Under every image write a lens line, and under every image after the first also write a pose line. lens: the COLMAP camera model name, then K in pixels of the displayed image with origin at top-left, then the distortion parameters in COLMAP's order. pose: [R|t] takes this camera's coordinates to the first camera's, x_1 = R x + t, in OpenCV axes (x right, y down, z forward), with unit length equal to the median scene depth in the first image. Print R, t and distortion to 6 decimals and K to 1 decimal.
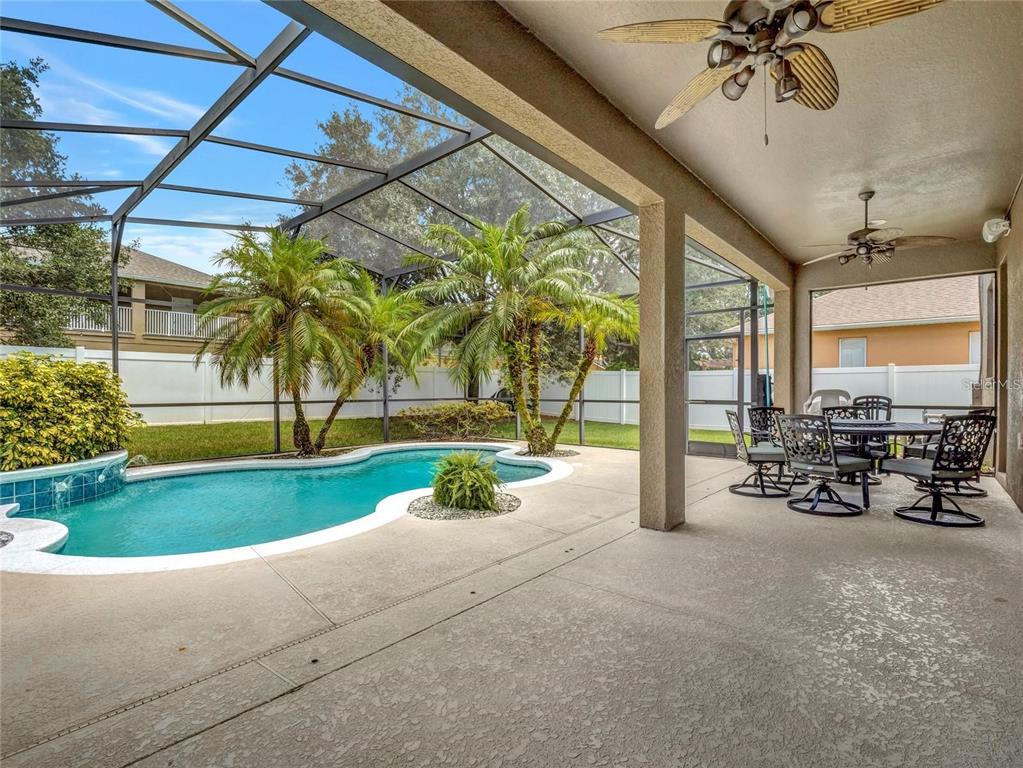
lens RADIAL K [[486.2, 0, 511.7], [0, 486.2, 392.2], [0, 0, 1]] dist [-0.011355, 0.000477]
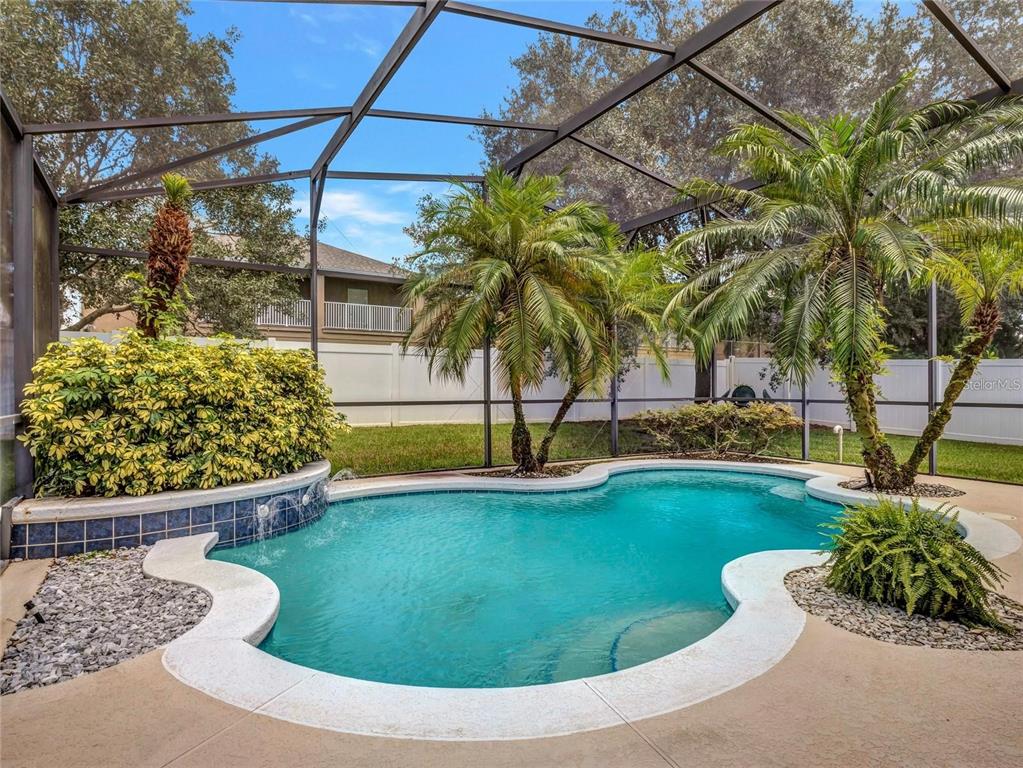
lens RADIAL K [[578.6, 0, 532.4], [0, 578.6, 389.6], [0, 0, 1]] dist [0.000899, -0.001990]
pose [[0.956445, 0.003902, -0.291888, -0.199961], [-0.004331, 0.999990, -0.000824, 0.003105], [0.291882, 0.002053, 0.956452, 0.189850]]
